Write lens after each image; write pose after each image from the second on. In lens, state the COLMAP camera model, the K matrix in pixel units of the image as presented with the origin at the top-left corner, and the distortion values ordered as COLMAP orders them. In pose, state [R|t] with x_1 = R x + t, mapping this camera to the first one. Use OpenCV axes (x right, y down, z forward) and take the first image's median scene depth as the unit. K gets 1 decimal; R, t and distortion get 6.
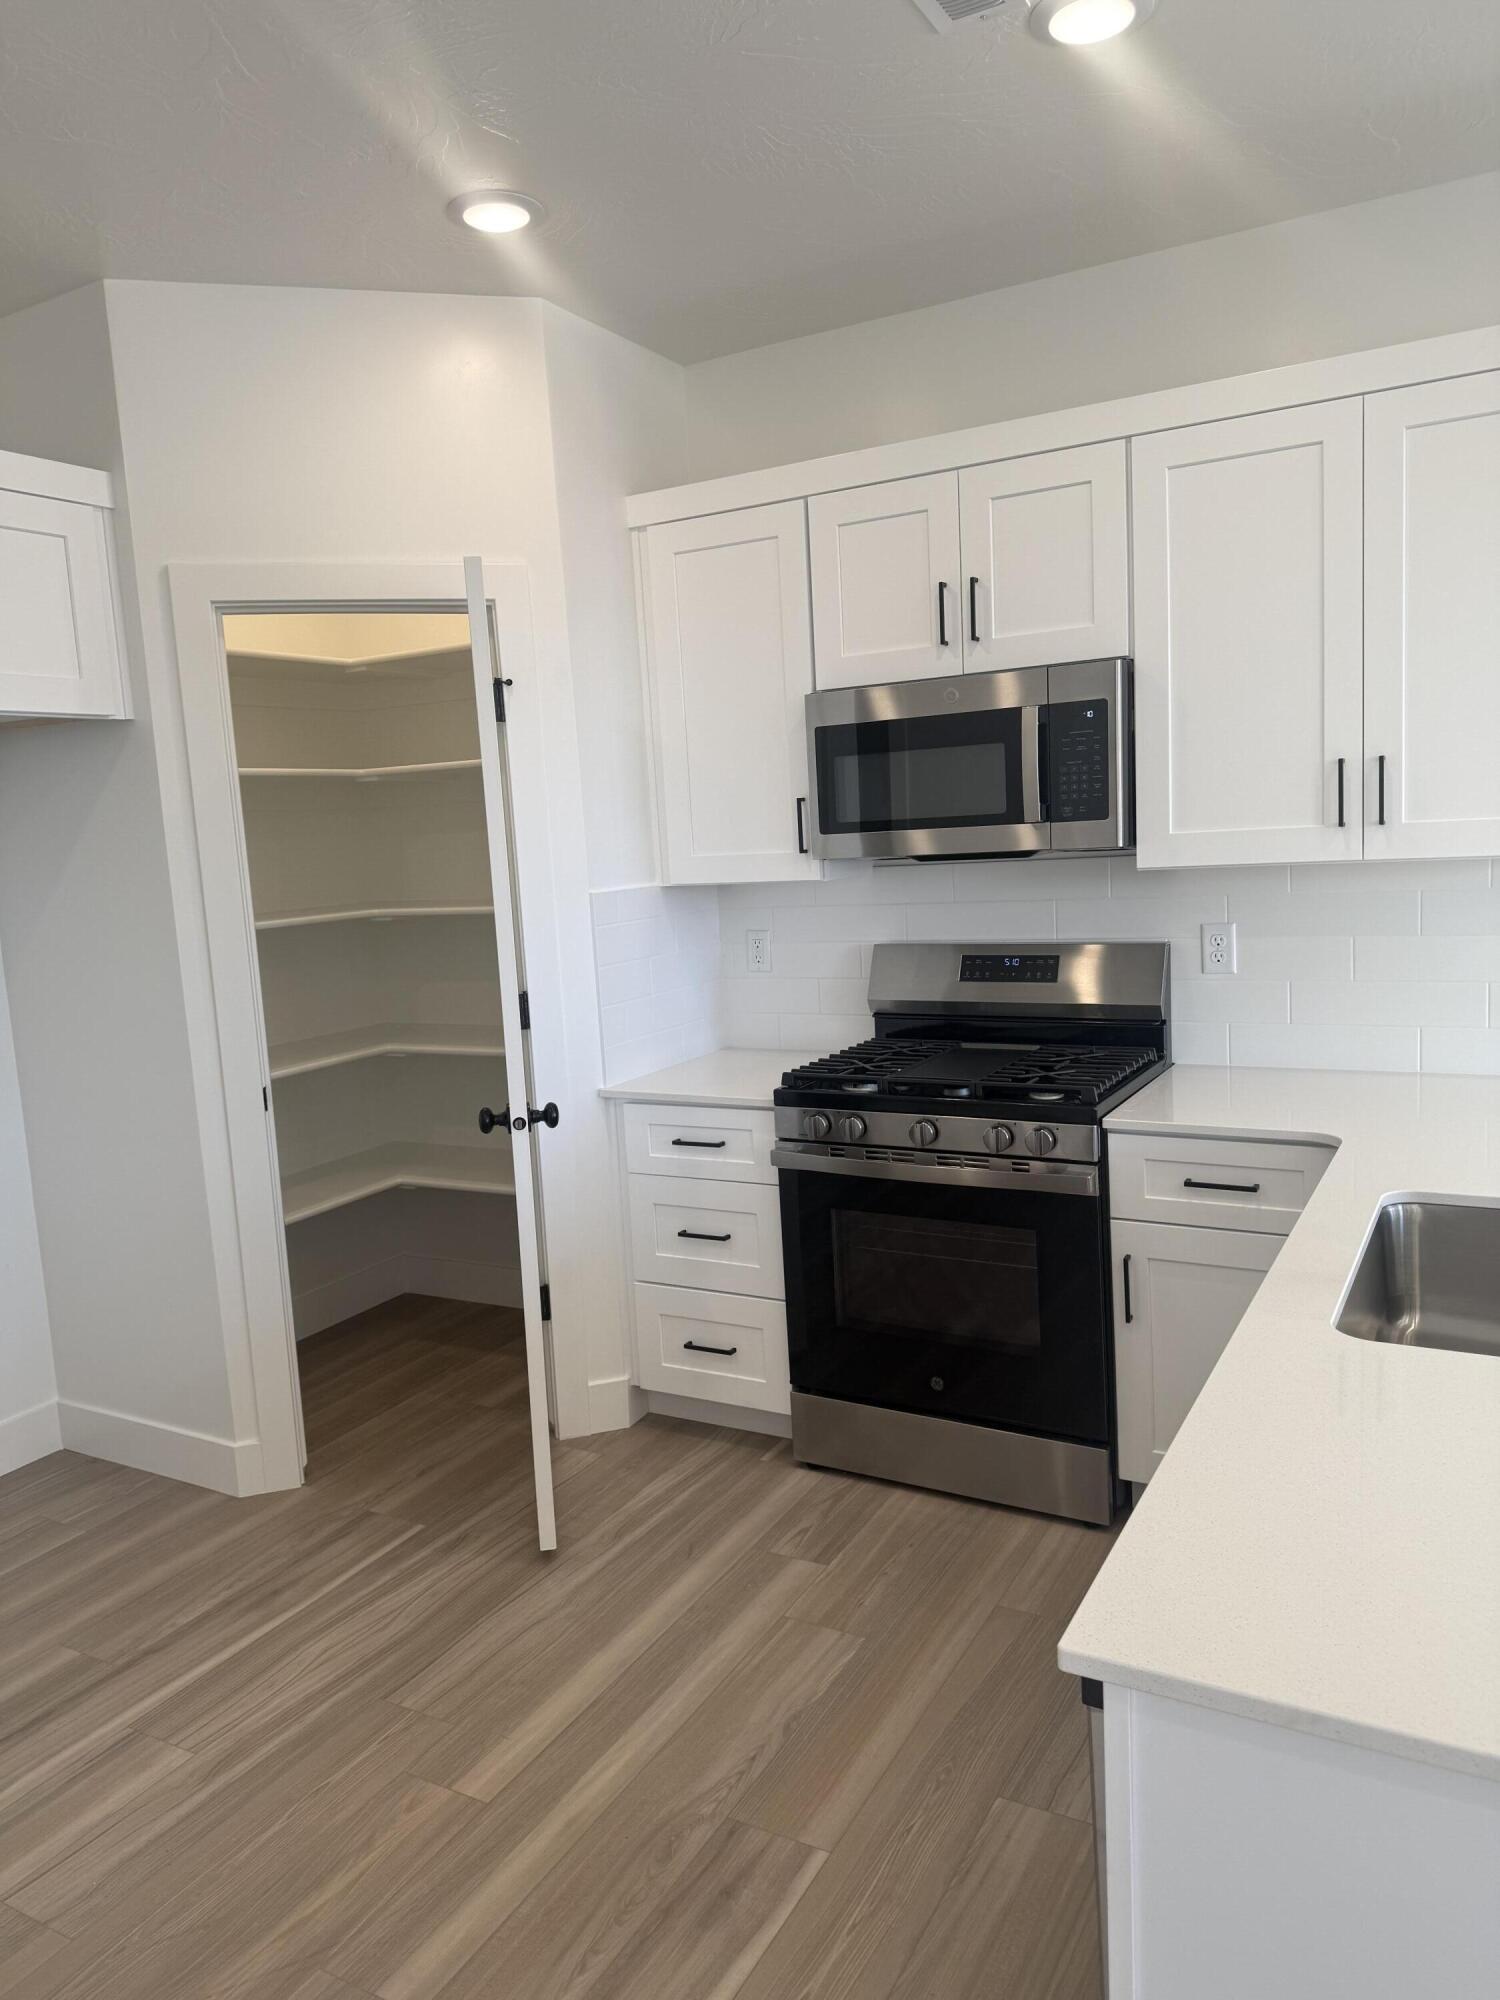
lens RADIAL K [[1397.4, 0, 759.3], [0, 1397.4, 993.7], [0, 0, 1]] dist [0.061877, -0.048072]
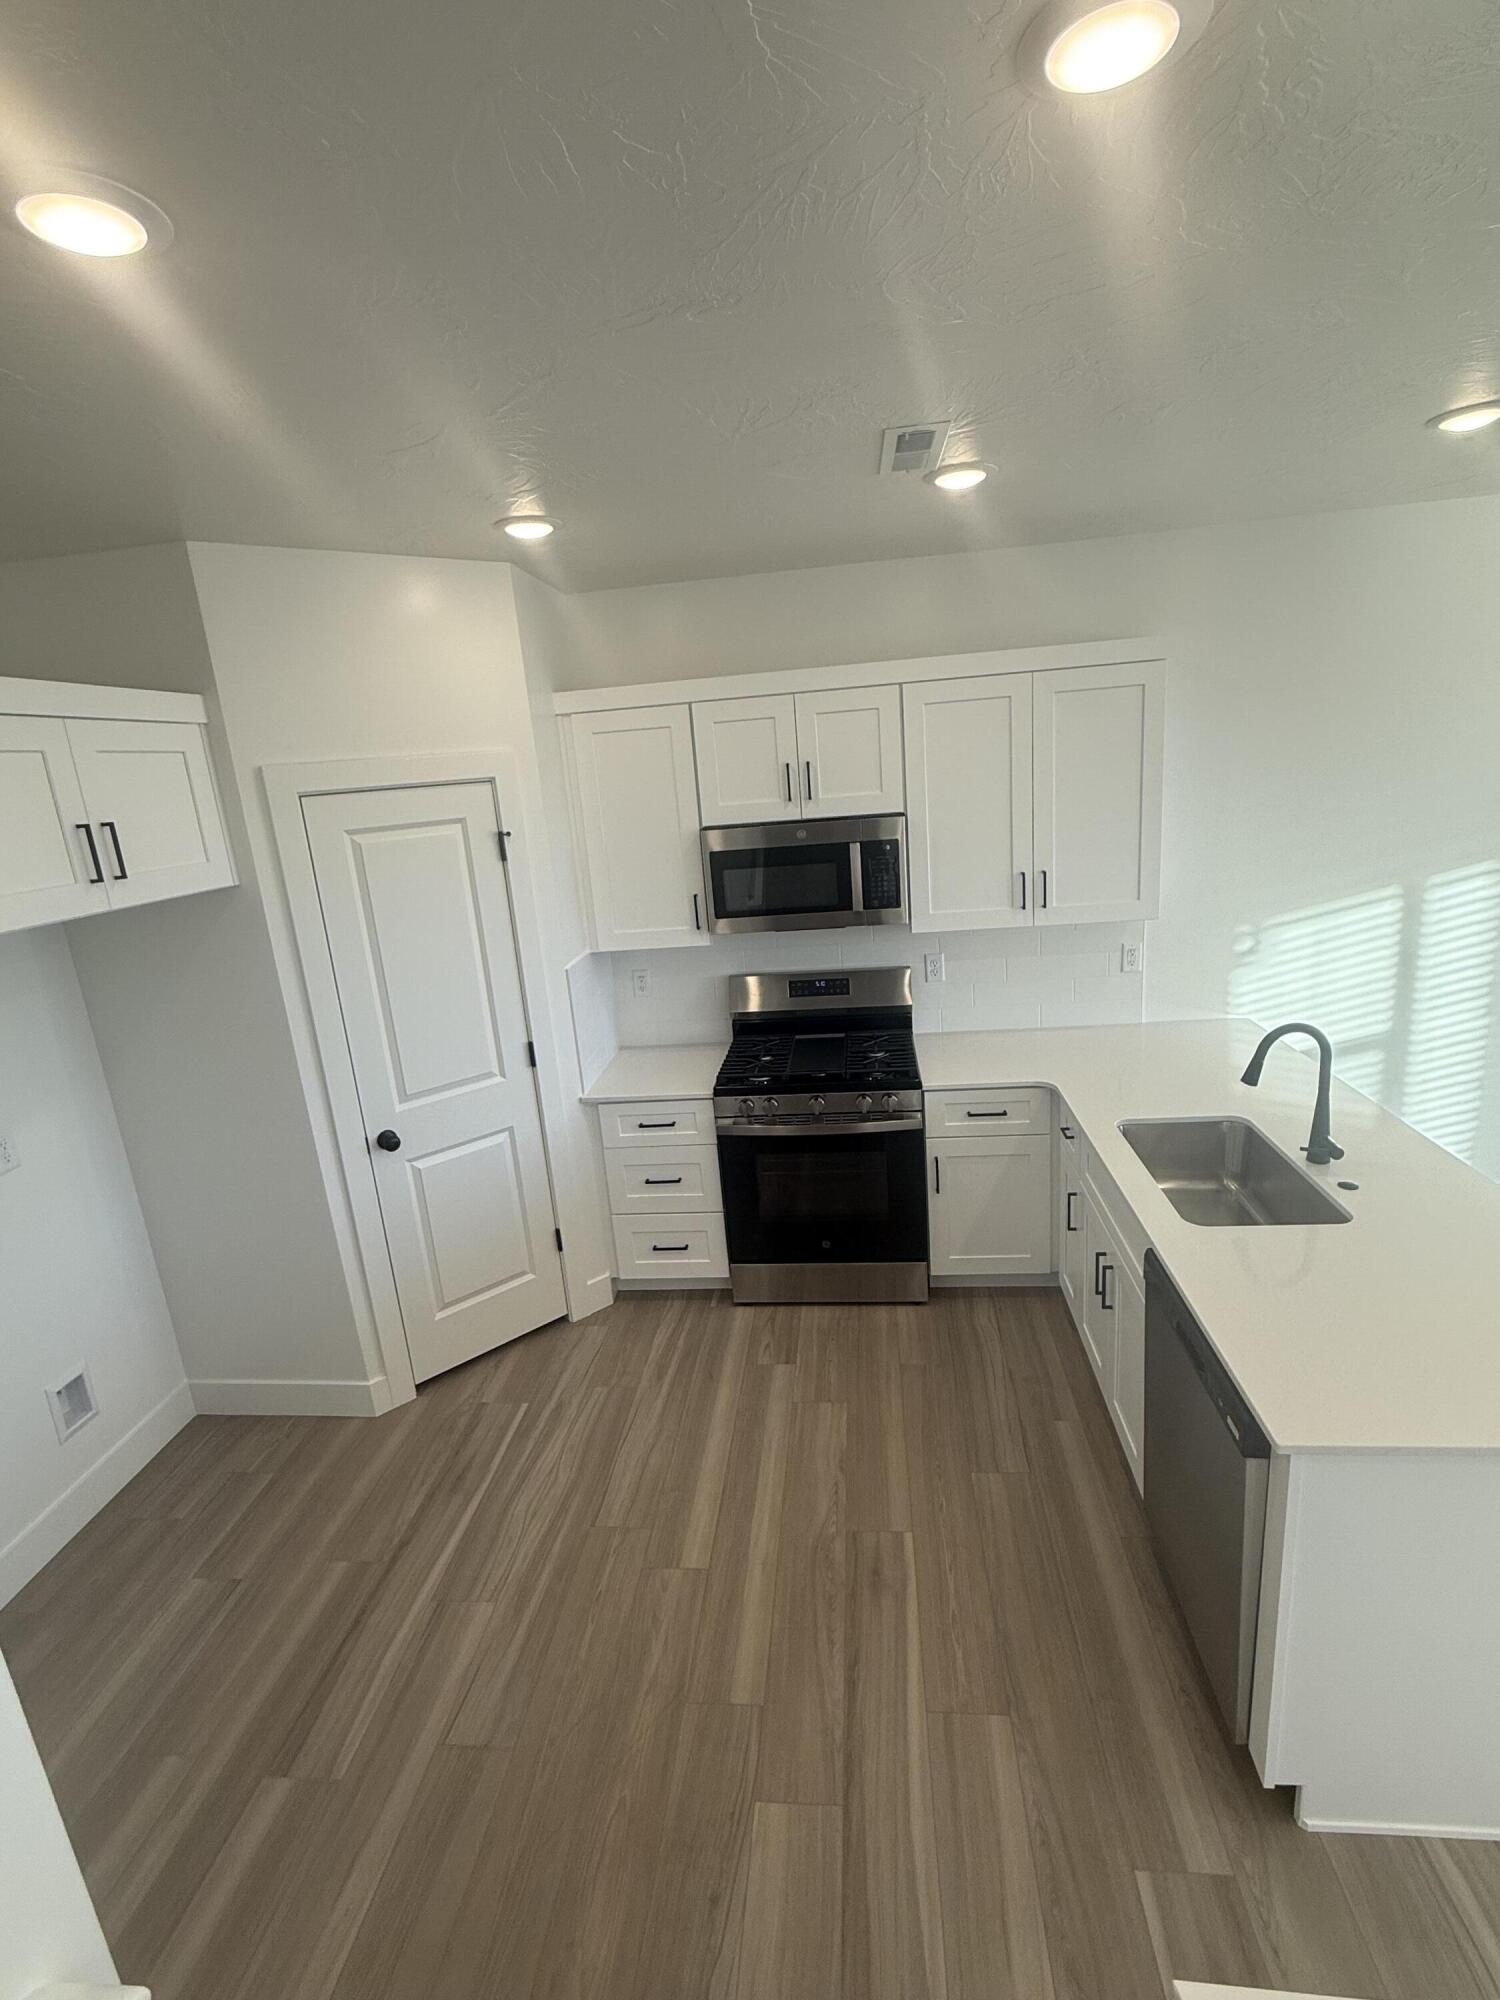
lens RADIAL K [[915.8, 0, 754.3], [0, 915.8, 996.7], [0, 0, 1]] dist [-0.003188, 0.002108]
pose [[0.918950, -0.113002, 0.377839, -0.332565], [0.076657, 0.990978, 0.109938, -0.146286], [-0.386853, -0.072064, 0.919321, 0.030834]]
